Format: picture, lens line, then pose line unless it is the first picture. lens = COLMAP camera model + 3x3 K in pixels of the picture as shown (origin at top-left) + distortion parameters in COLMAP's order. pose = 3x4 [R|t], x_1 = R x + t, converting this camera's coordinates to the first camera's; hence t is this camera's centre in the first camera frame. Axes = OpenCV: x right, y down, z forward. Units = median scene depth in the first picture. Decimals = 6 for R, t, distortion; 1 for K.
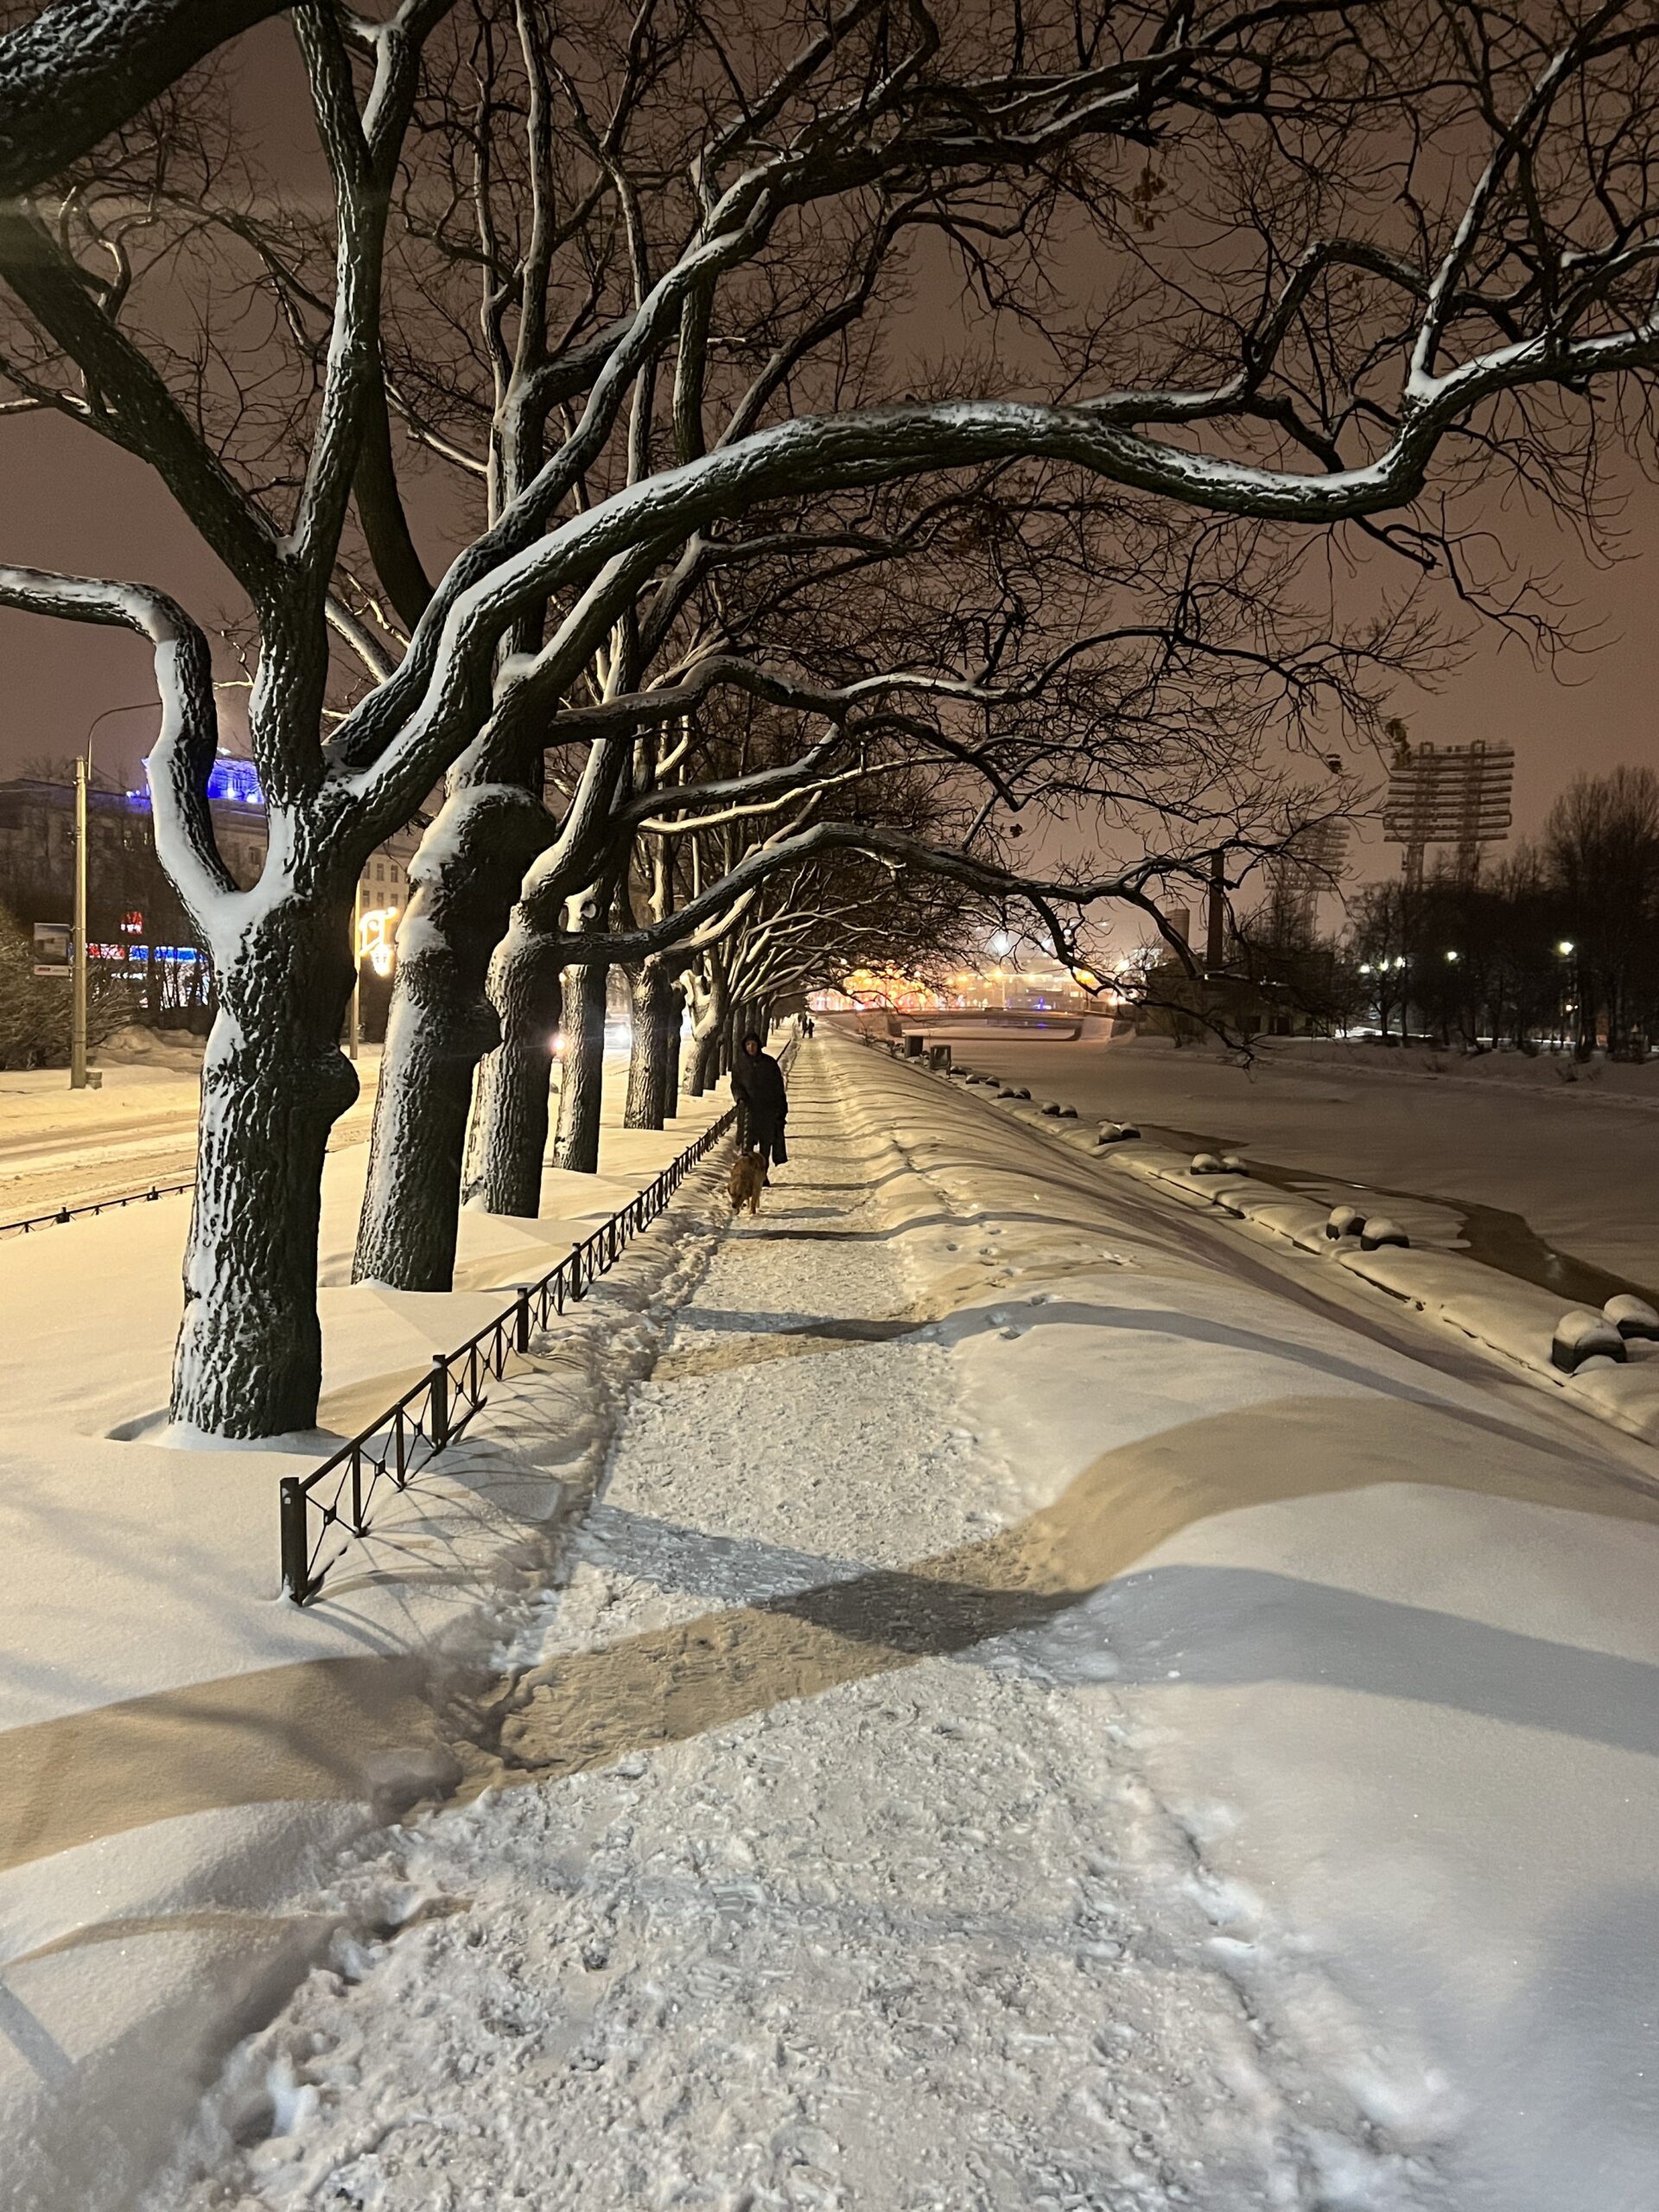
lens RADIAL K [[1963.7, 0, 818.0], [0, 1963.7, 1096.6], [0, 0, 1]] dist [0.121717, -0.274848]
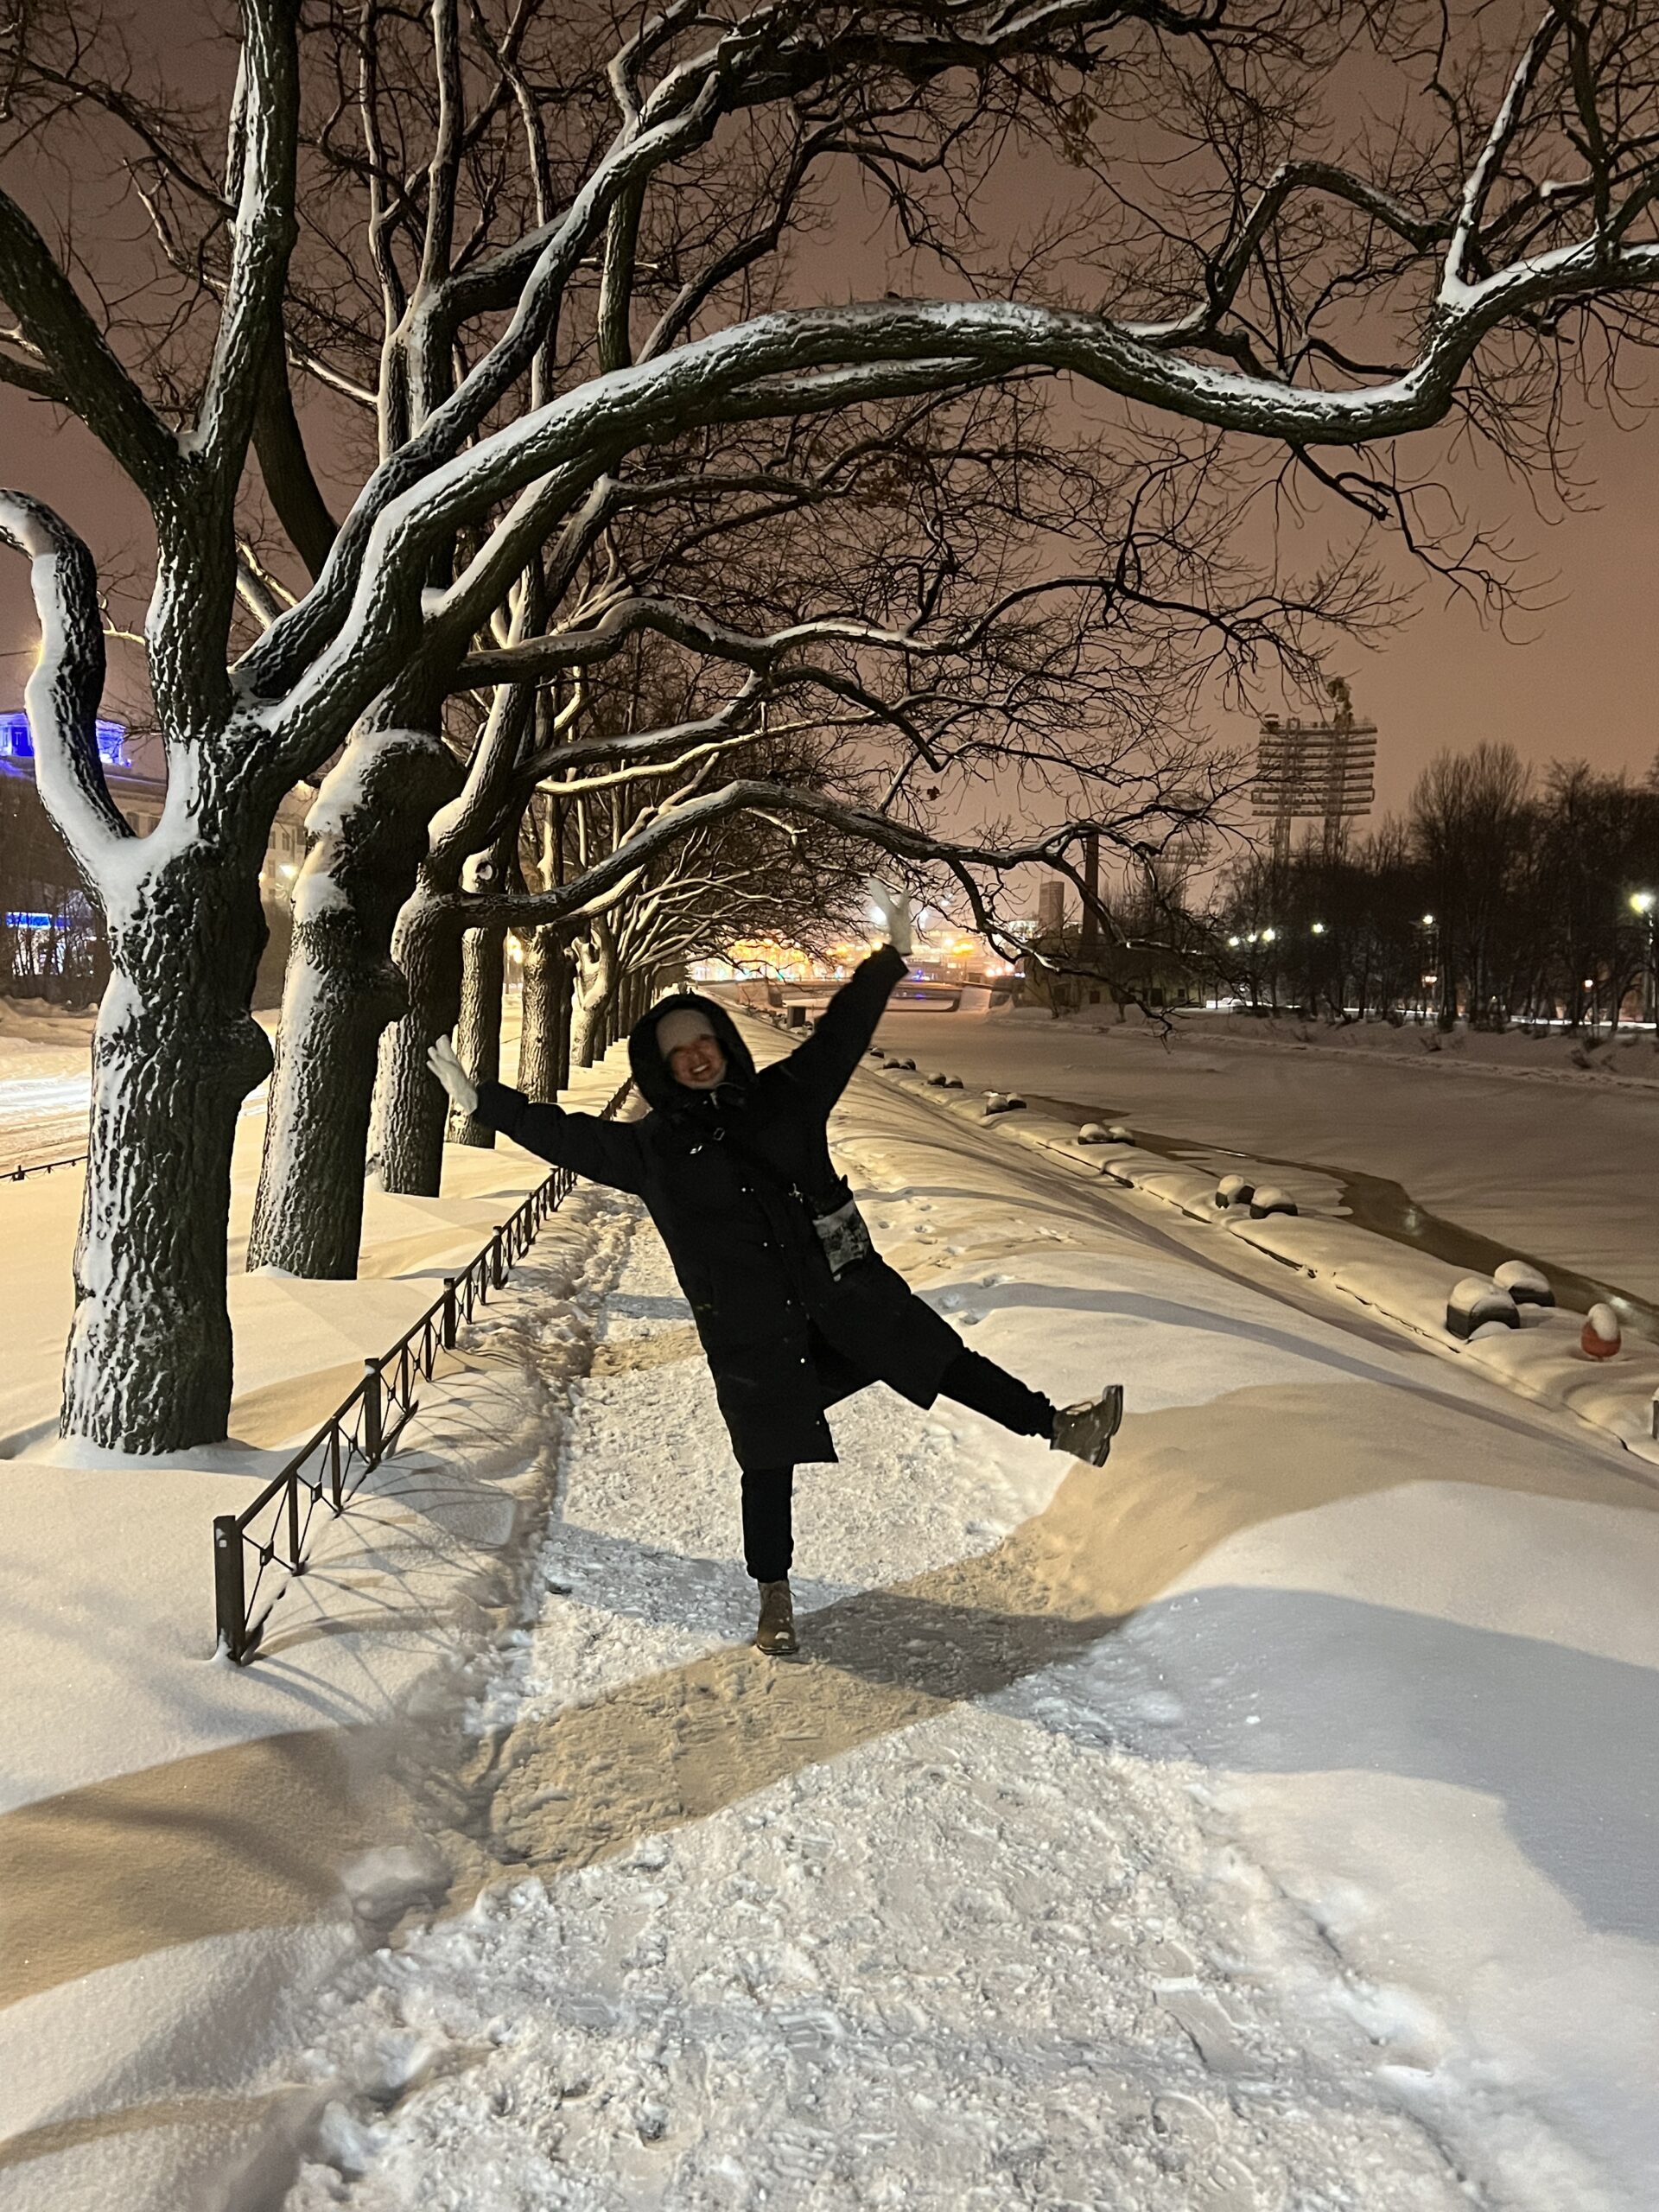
lens RADIAL K [[1916.8, 0, 829.5], [0, 1916.8, 1106.0], [0, 0, 1]] dist [0.075526, -0.114563]
pose [[0.996444, -0.003678, 0.084175, -0.055955], [0.001955, 0.999787, 0.020544, -0.000787], [-0.084232, -0.020306, 0.996239, 0.111678]]
